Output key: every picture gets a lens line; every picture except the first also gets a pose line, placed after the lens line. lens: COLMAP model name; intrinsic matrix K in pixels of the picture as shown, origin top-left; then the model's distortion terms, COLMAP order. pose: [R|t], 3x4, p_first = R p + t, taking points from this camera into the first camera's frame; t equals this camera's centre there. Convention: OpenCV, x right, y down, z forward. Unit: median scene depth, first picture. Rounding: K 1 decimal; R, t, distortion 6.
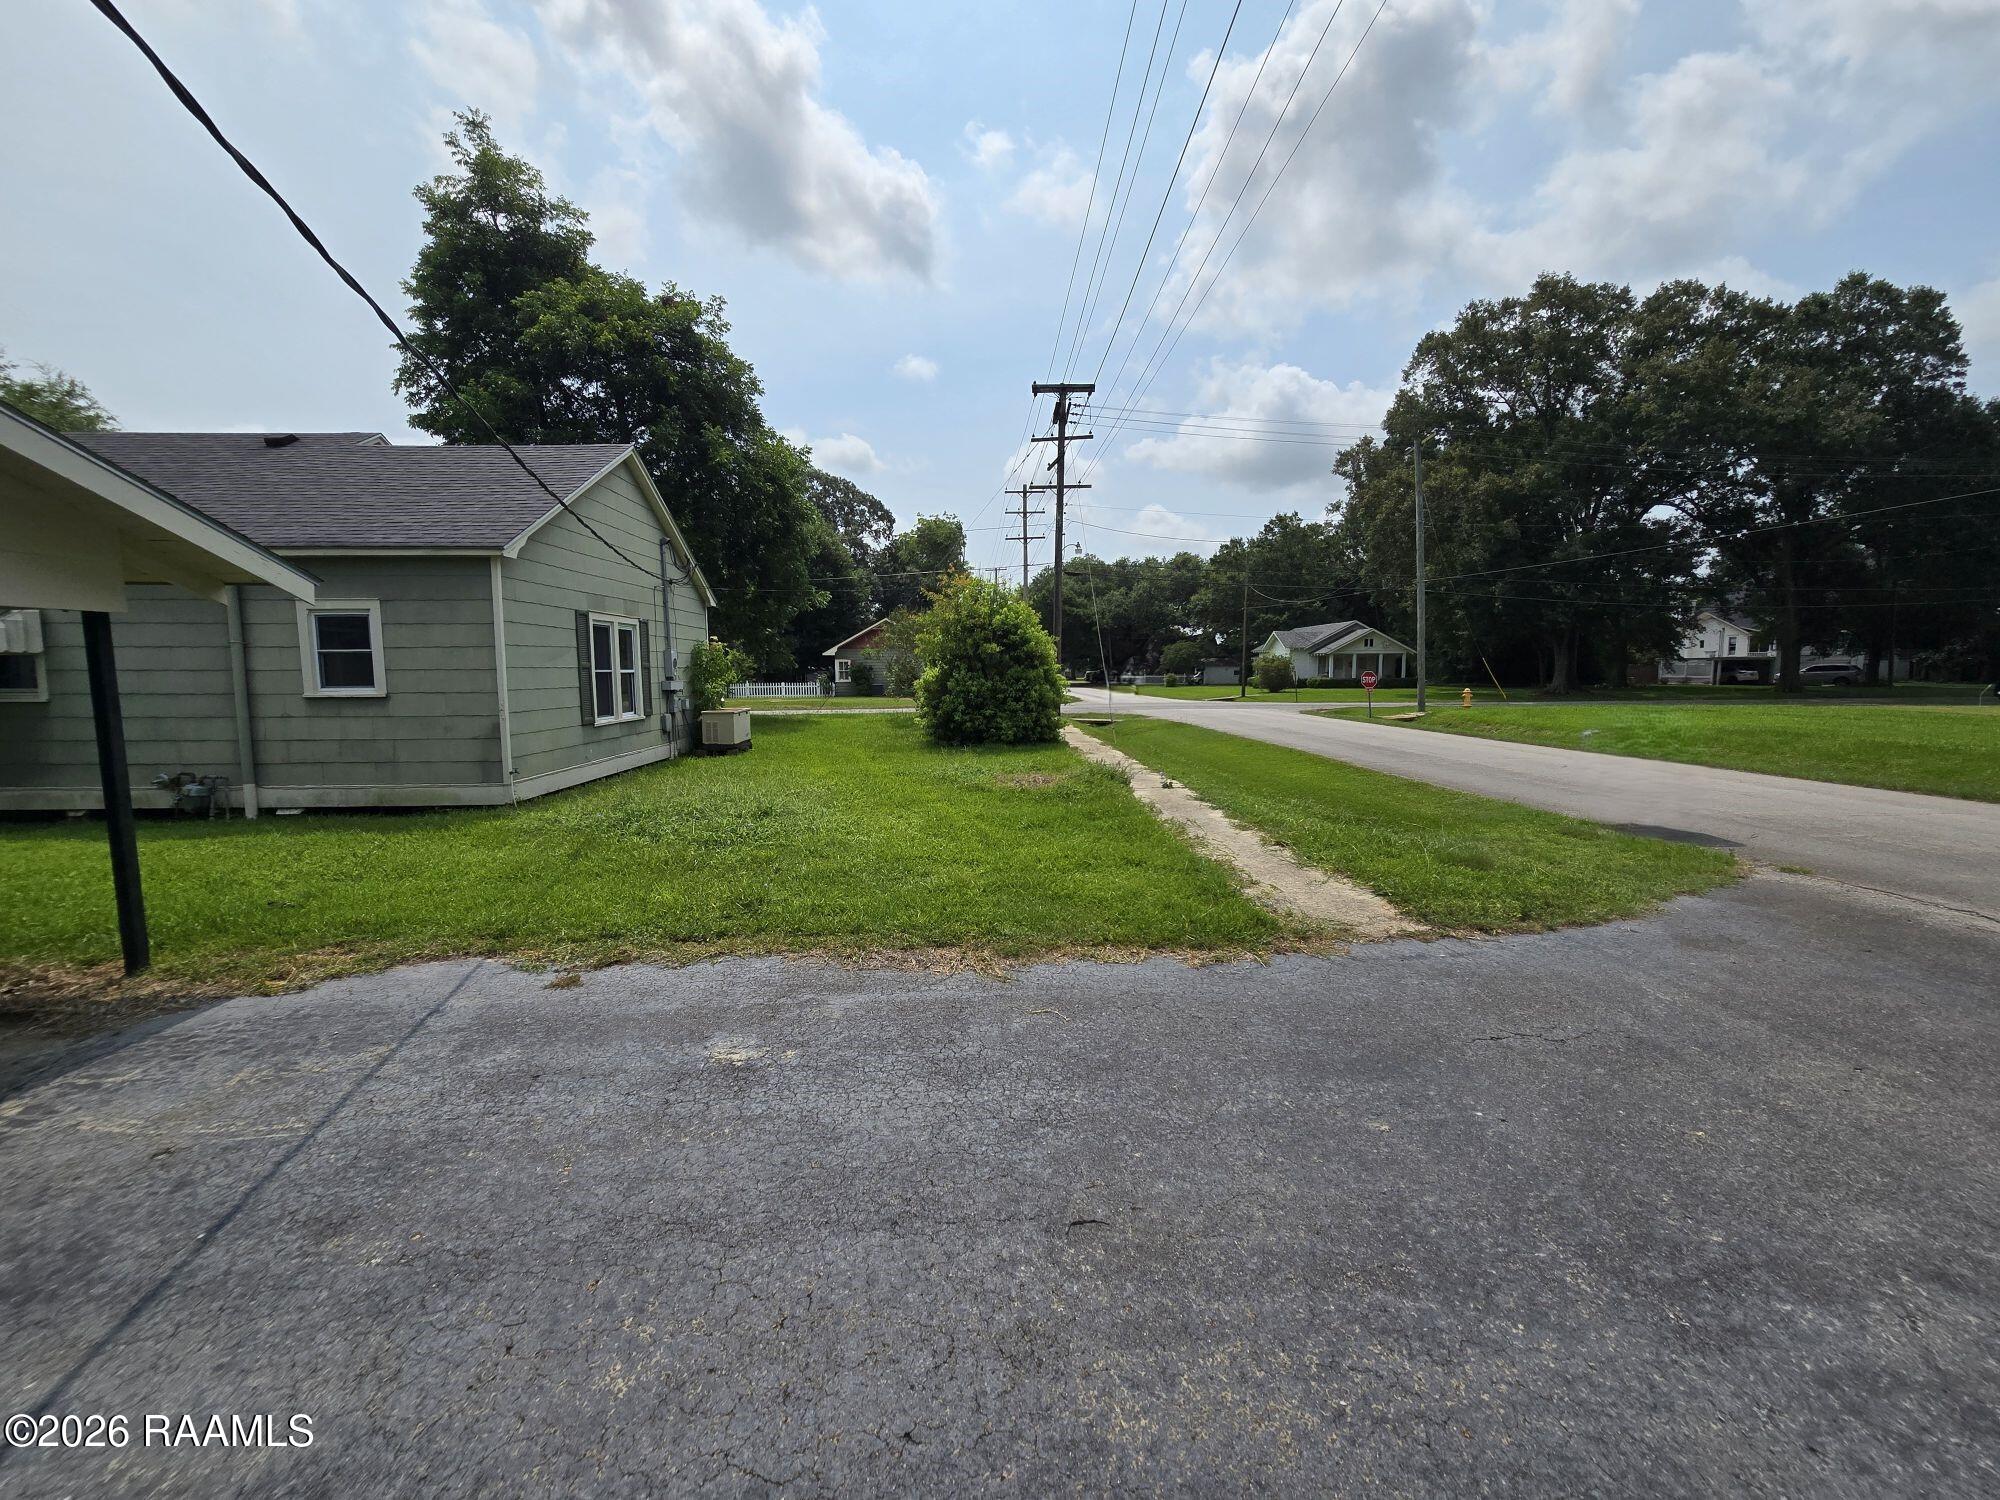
lens RADIAL K [[817.0, 0, 1000.0], [0, 817.0, 750.0], [0, 0, 1]] dist [0.000224, -0.000363]
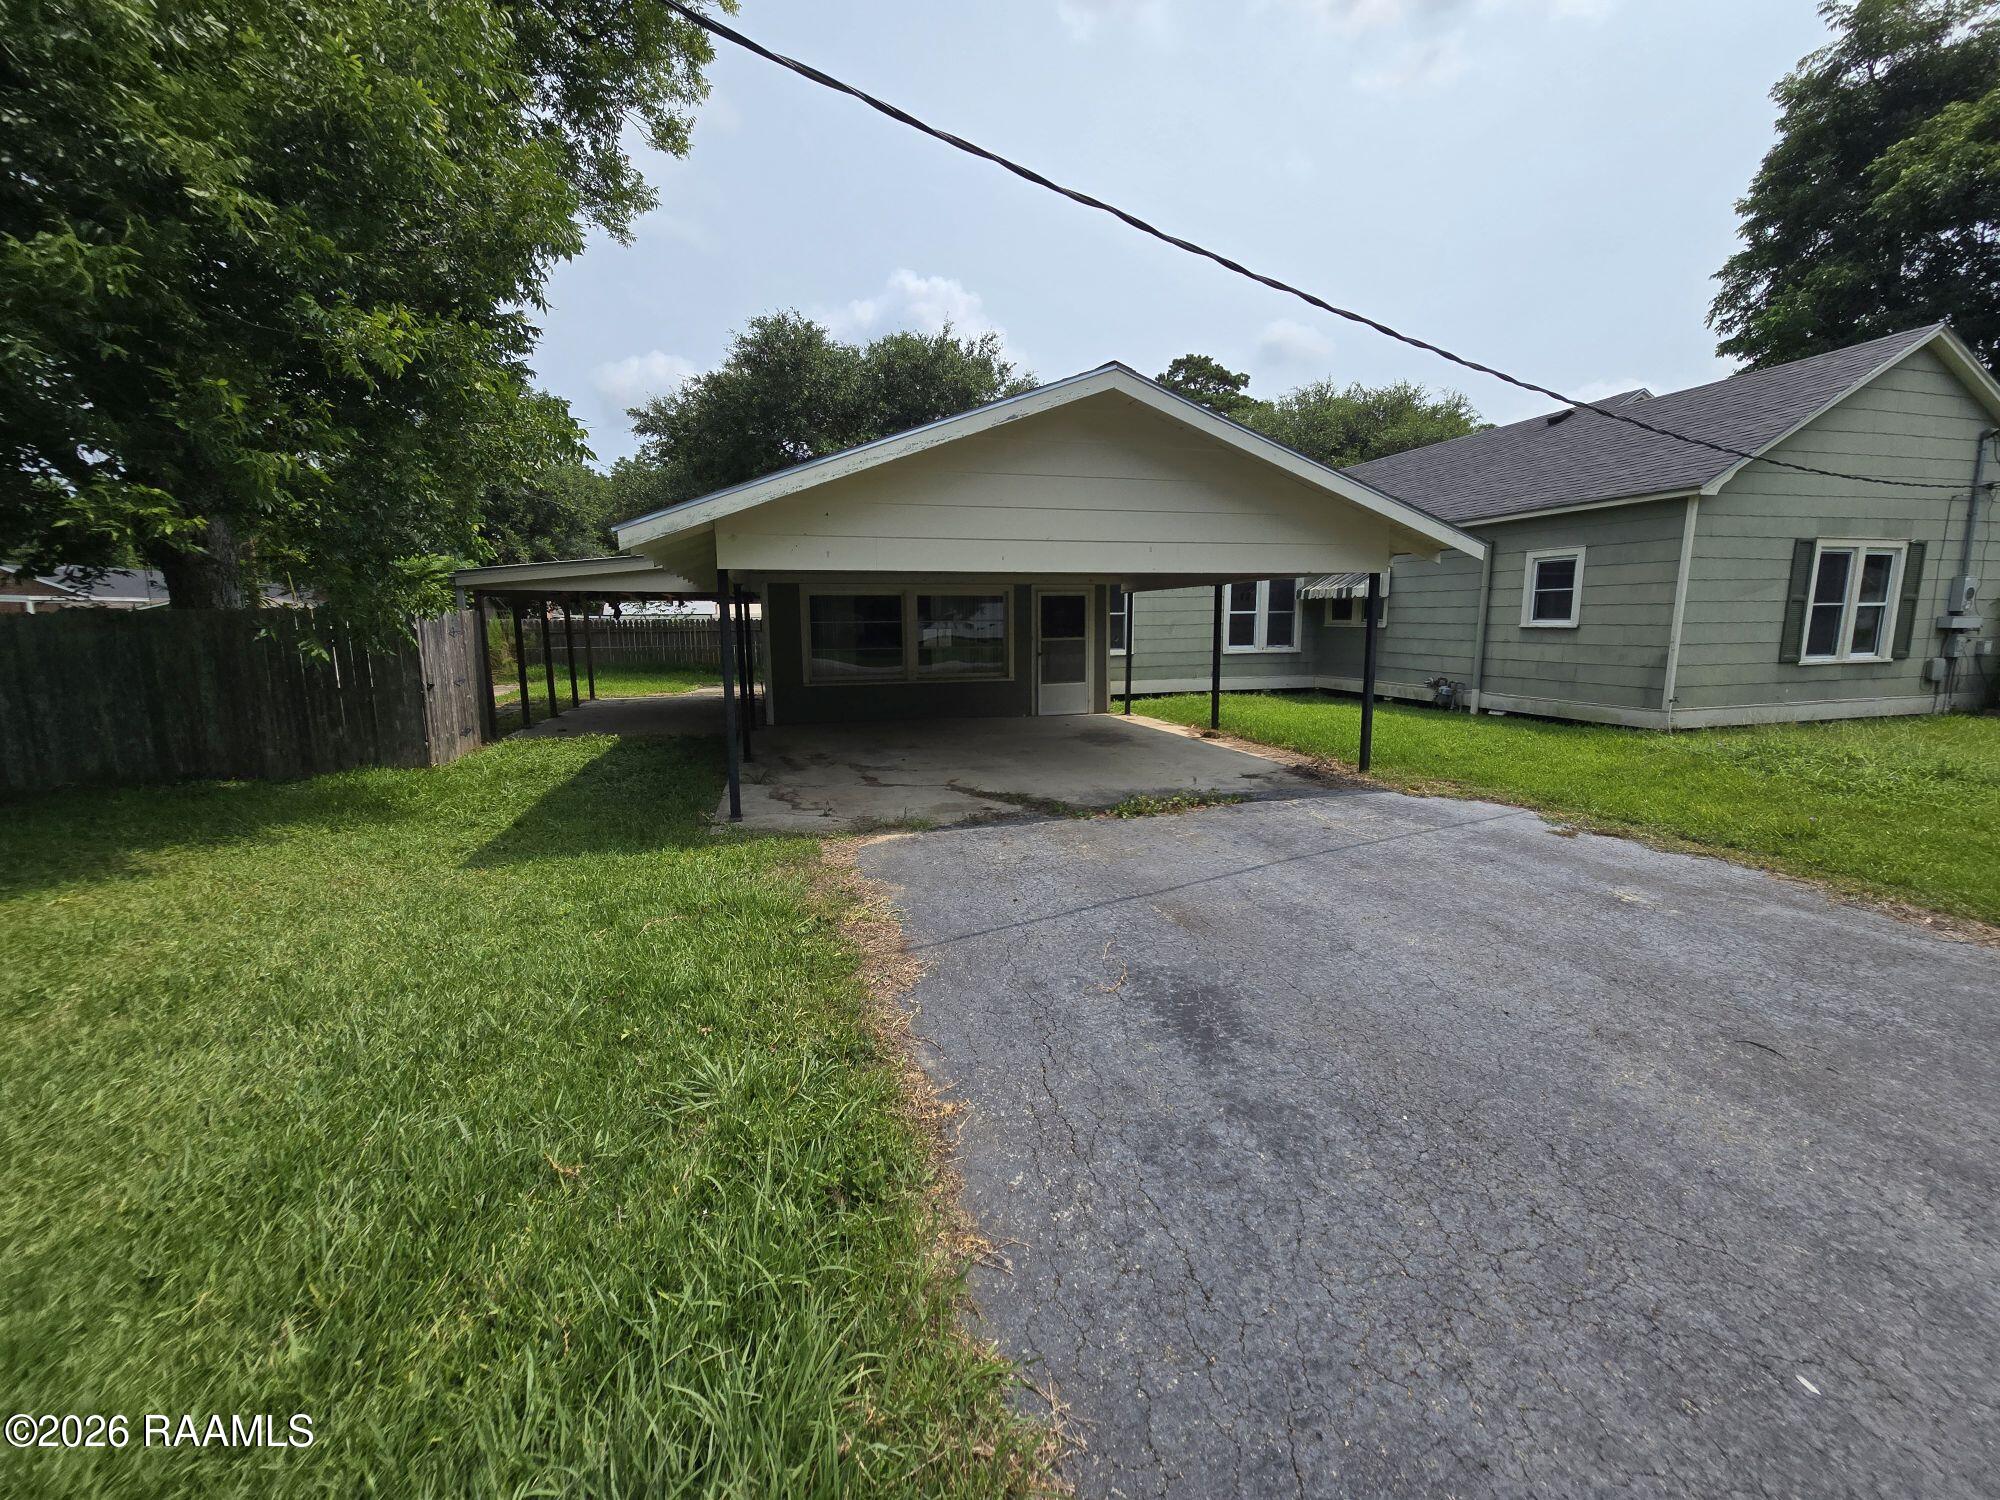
lens RADIAL K [[815.6, 0, 1006.8], [0, 815.6, 747.2], [0, 0, 1]] dist [-0.000335, 0.000162]
pose [[0.235136, 0.155632, -0.959421, 0.233816], [-0.087854, 0.986460, 0.138487, 0.016376], [0.967984, 0.051725, 0.245626, -0.104415]]
